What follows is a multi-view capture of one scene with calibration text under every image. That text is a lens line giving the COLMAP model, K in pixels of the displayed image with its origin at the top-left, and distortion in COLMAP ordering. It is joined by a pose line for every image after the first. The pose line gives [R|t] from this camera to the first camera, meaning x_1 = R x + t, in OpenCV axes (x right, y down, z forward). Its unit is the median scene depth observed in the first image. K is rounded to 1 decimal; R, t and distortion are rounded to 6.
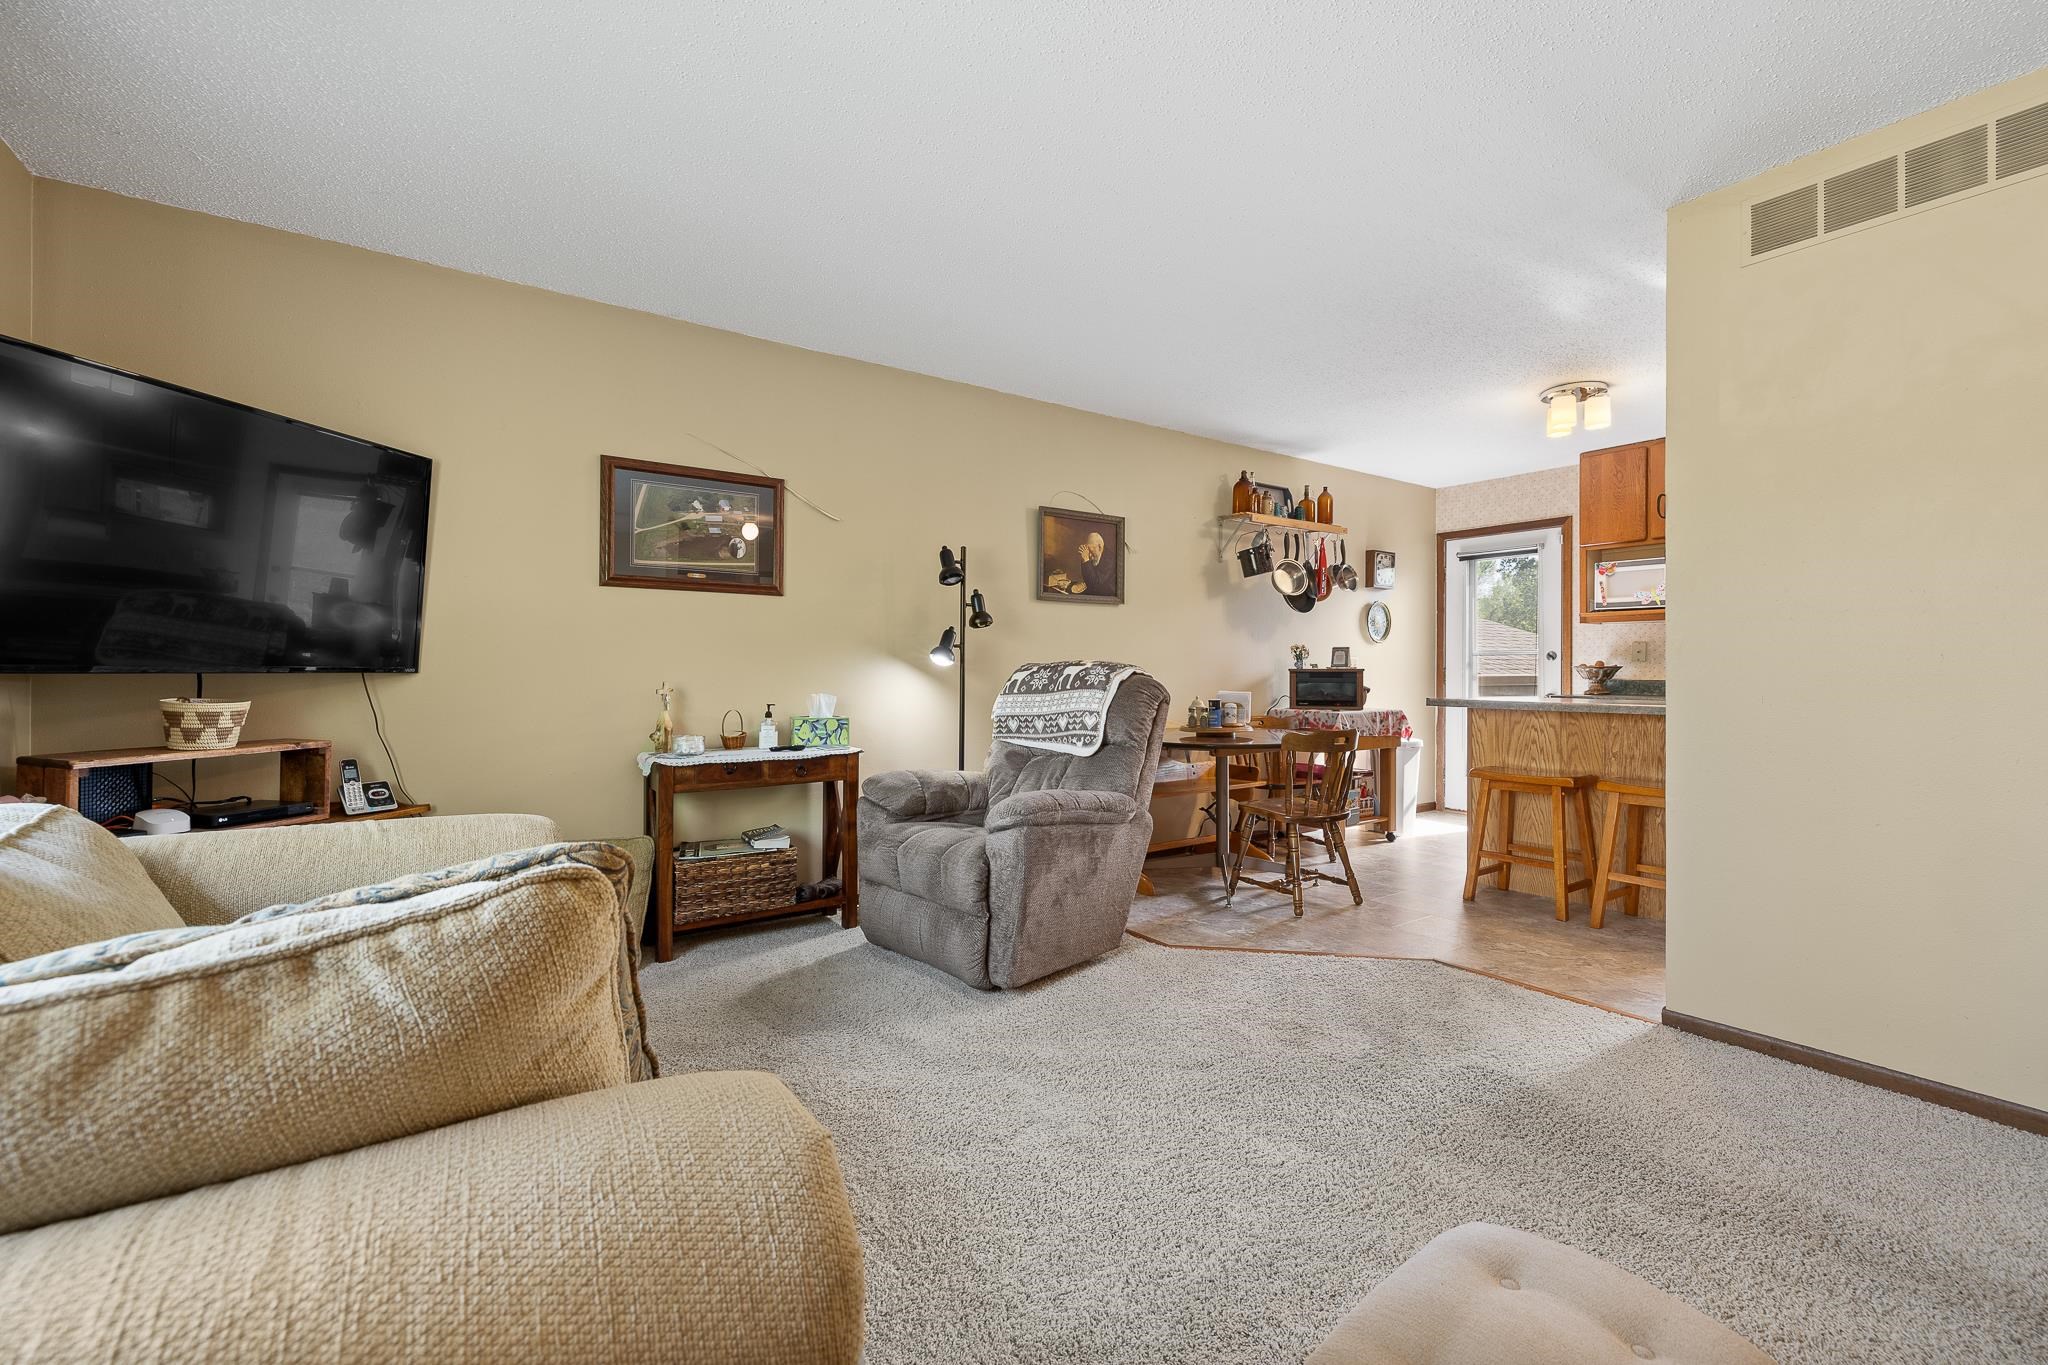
lens RADIAL K [[856.3, 0, 1027.0], [0, 856.3, 670.7], [0, 0, 1]] dist [0.000893, 0.000189]
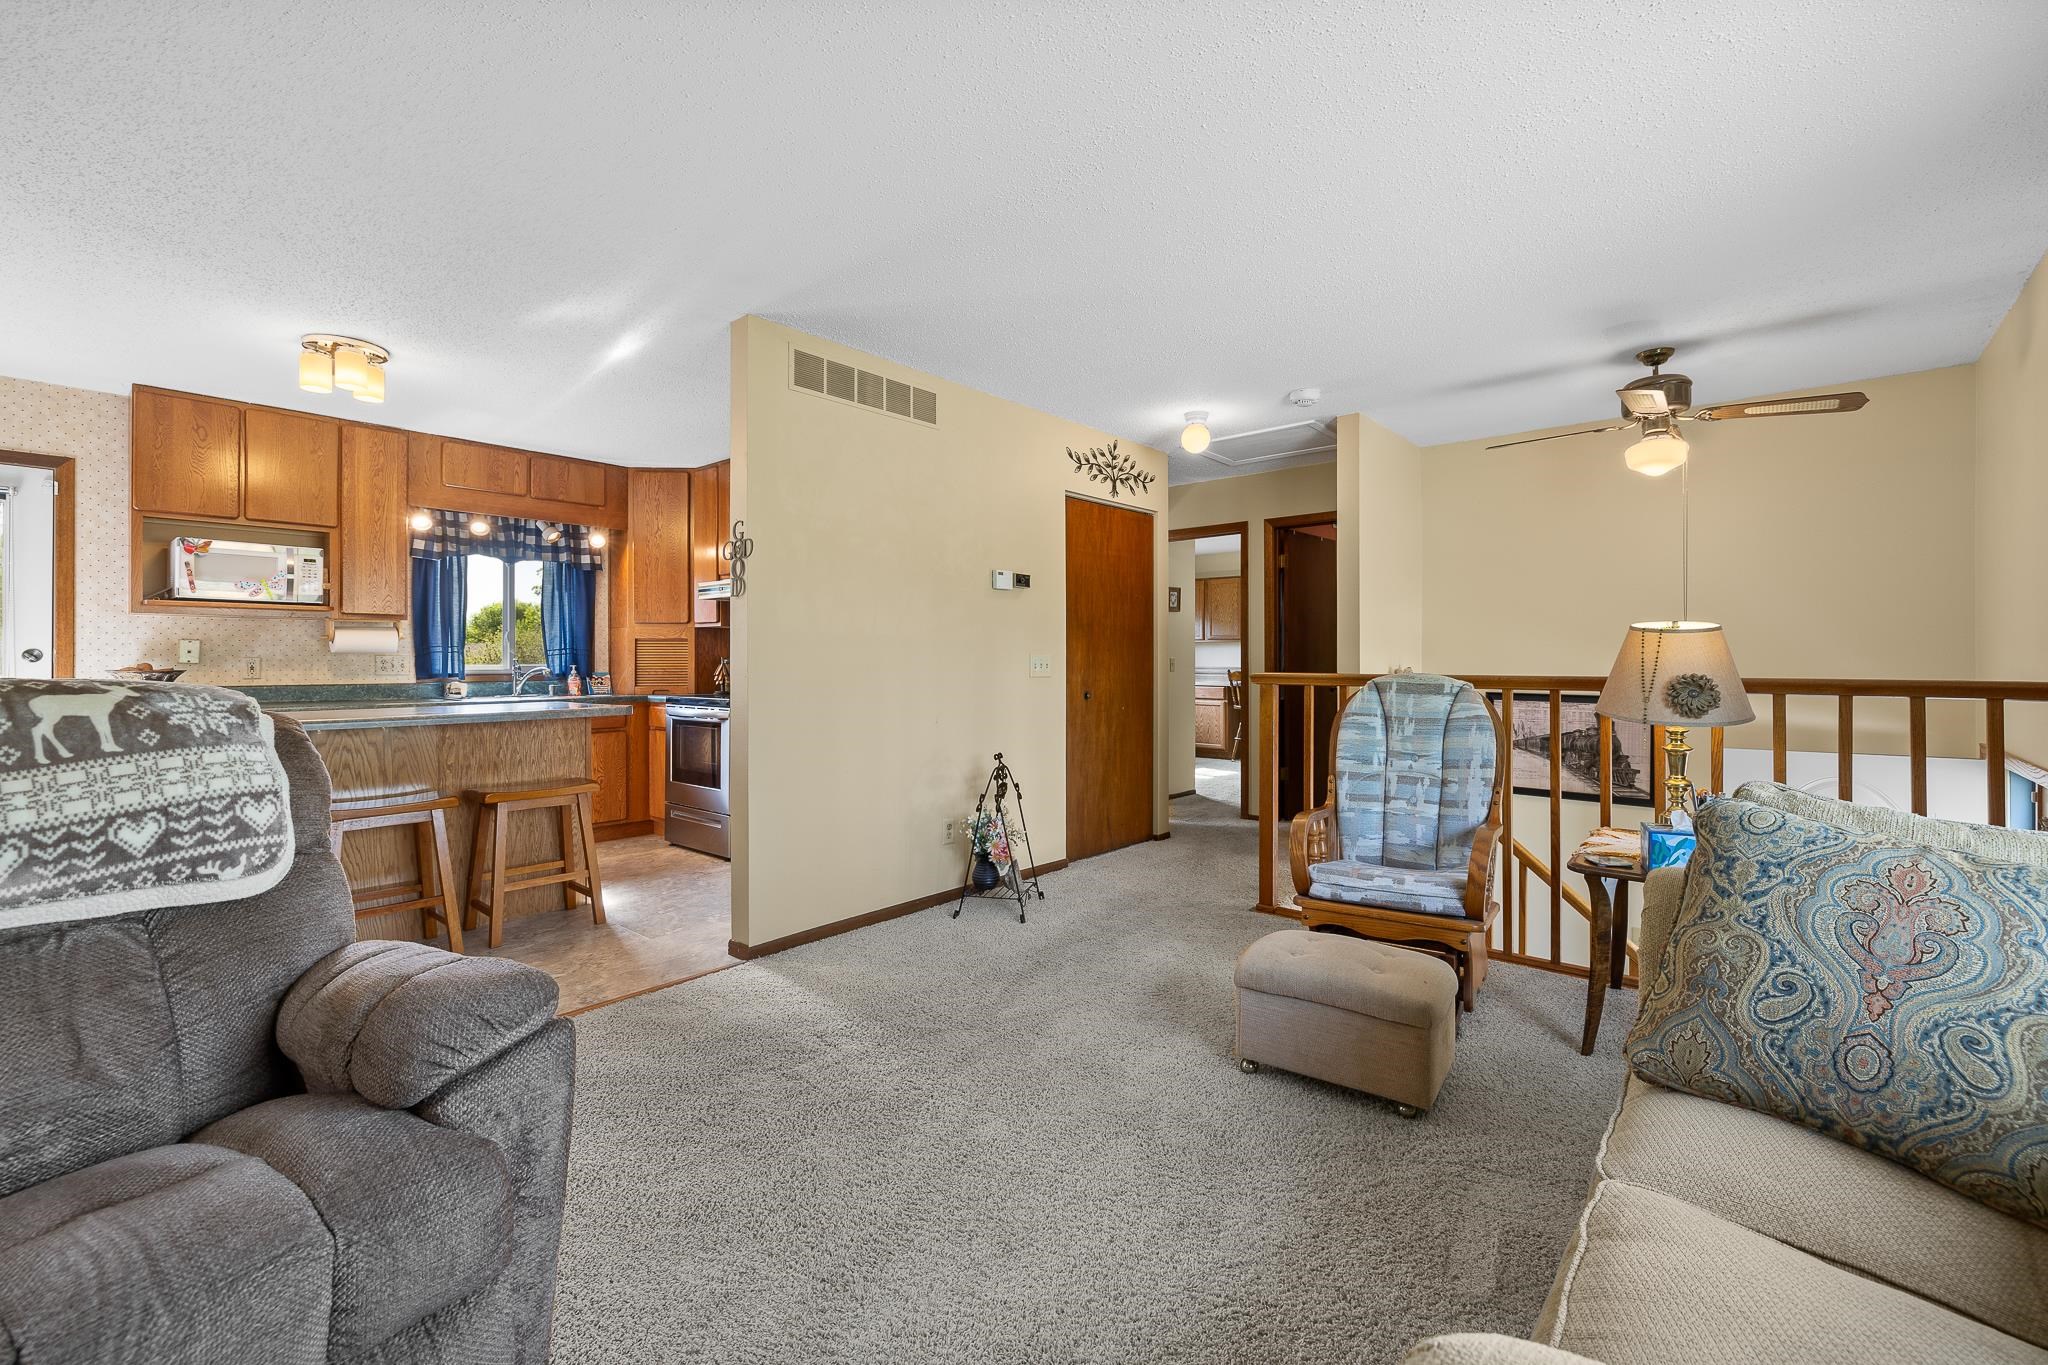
lens RADIAL K [[870.0, 0, 1043.0], [0, 870.0, 659.8], [0, 0, 1]] dist [-0.000050, -0.000211]
pose [[-0.258575, -0.000210, 0.965991, -0.455072], [0.001581, 0.999999, 0.000640, -0.021297], [-0.965990, 0.001693, -0.258575, 0.690337]]
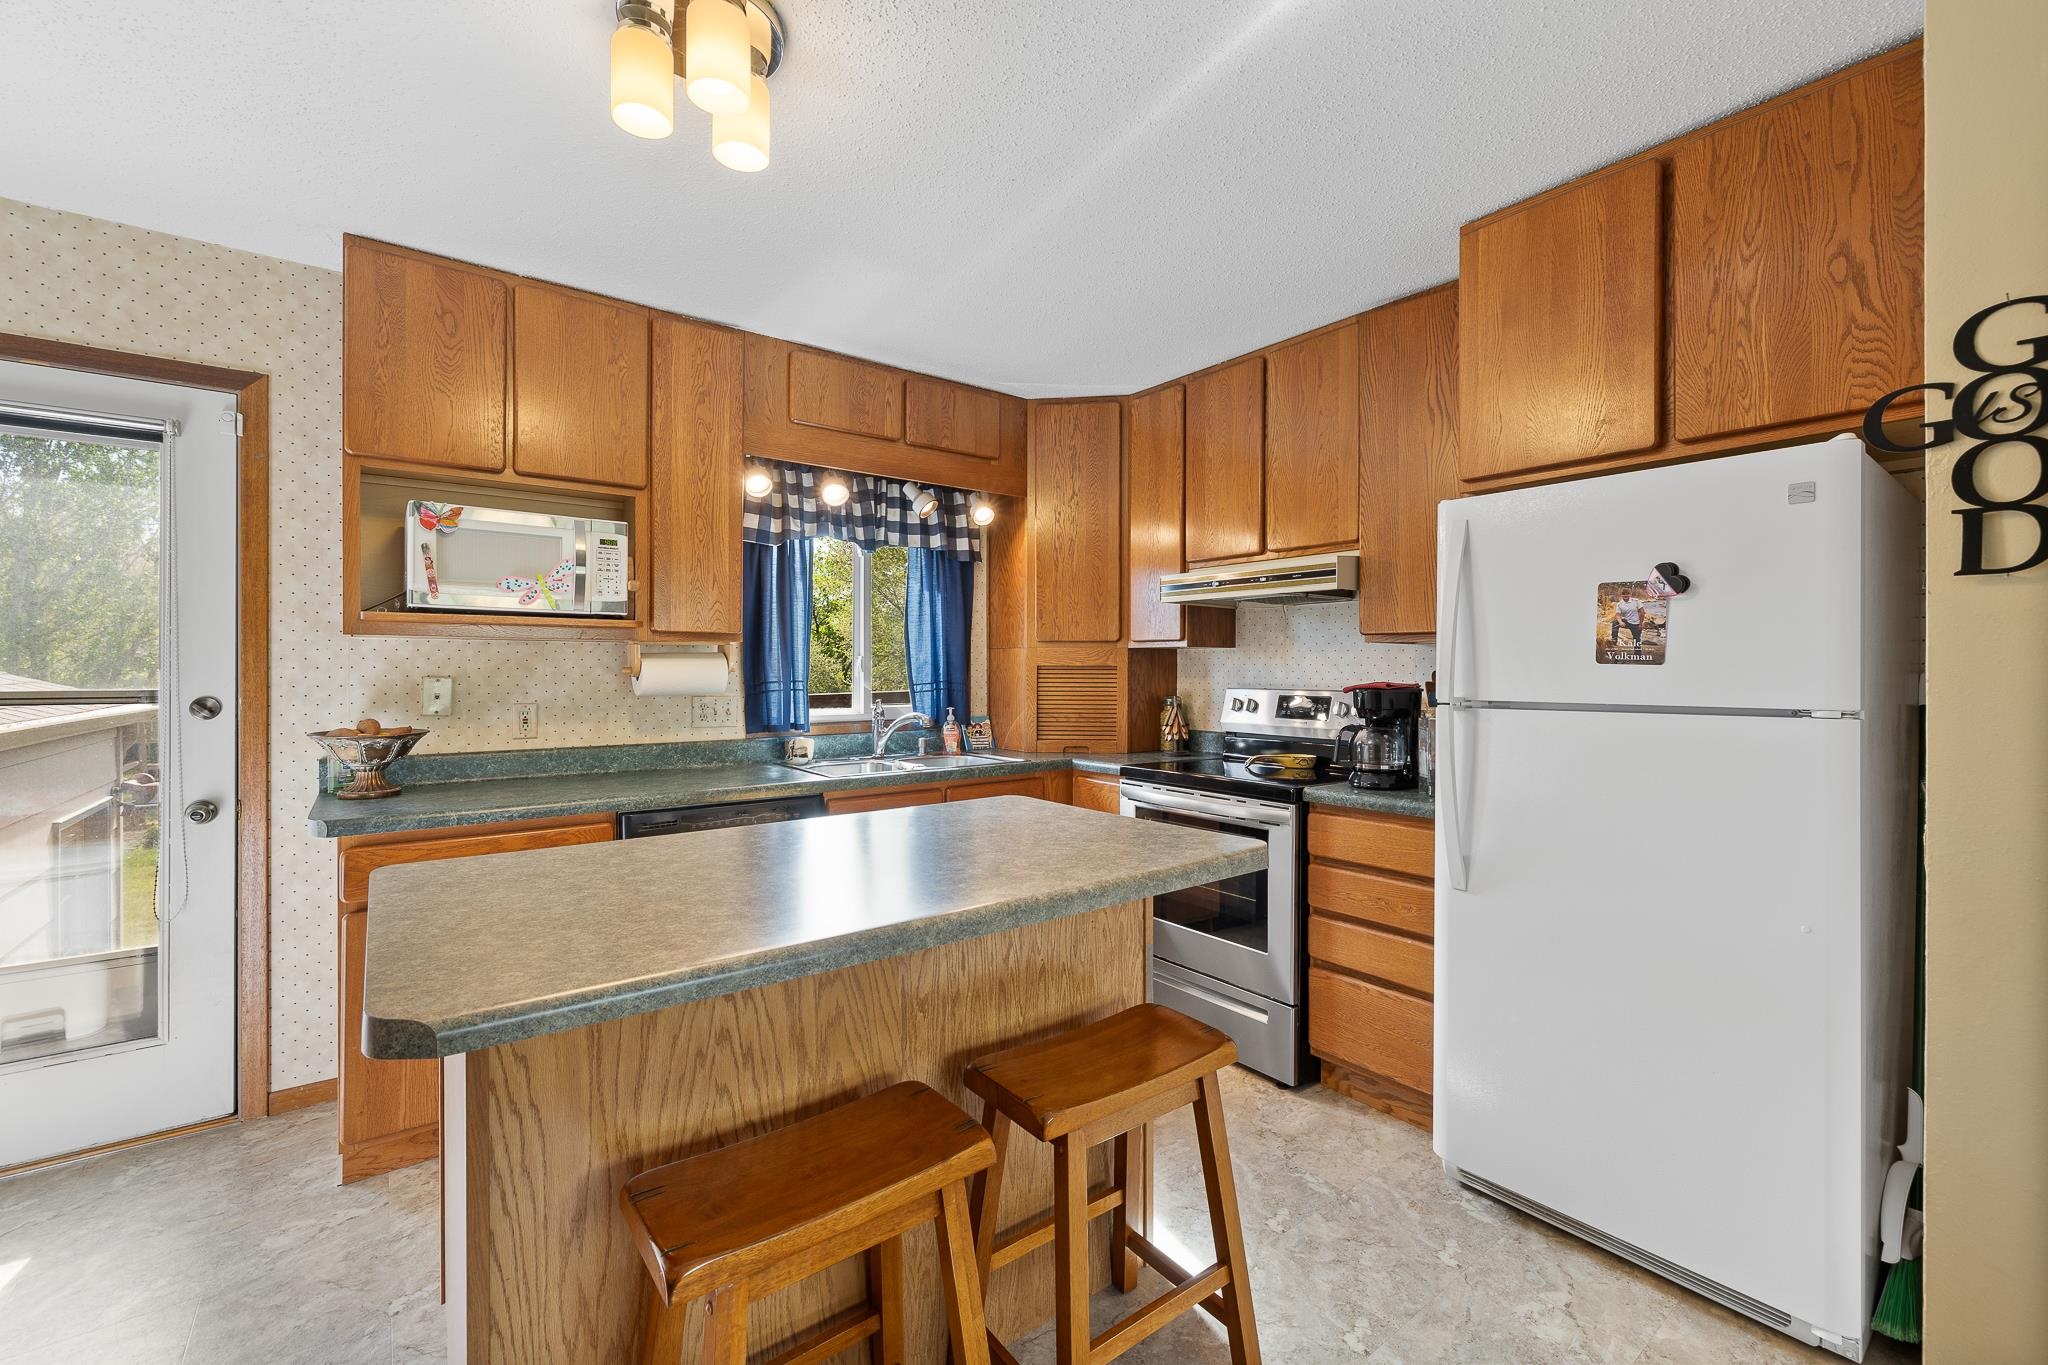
lens RADIAL K [[856.3, 0, 1027.0], [0, 856.3, 670.7], [0, 0, 1]] dist [0.000893, 0.000189]
pose [[-0.044916, -0.005159, 0.998977, 0.328126], [-0.000394, 0.999987, 0.005147, -0.062705], [-0.998991, -0.000162, -0.044918, 1.085213]]
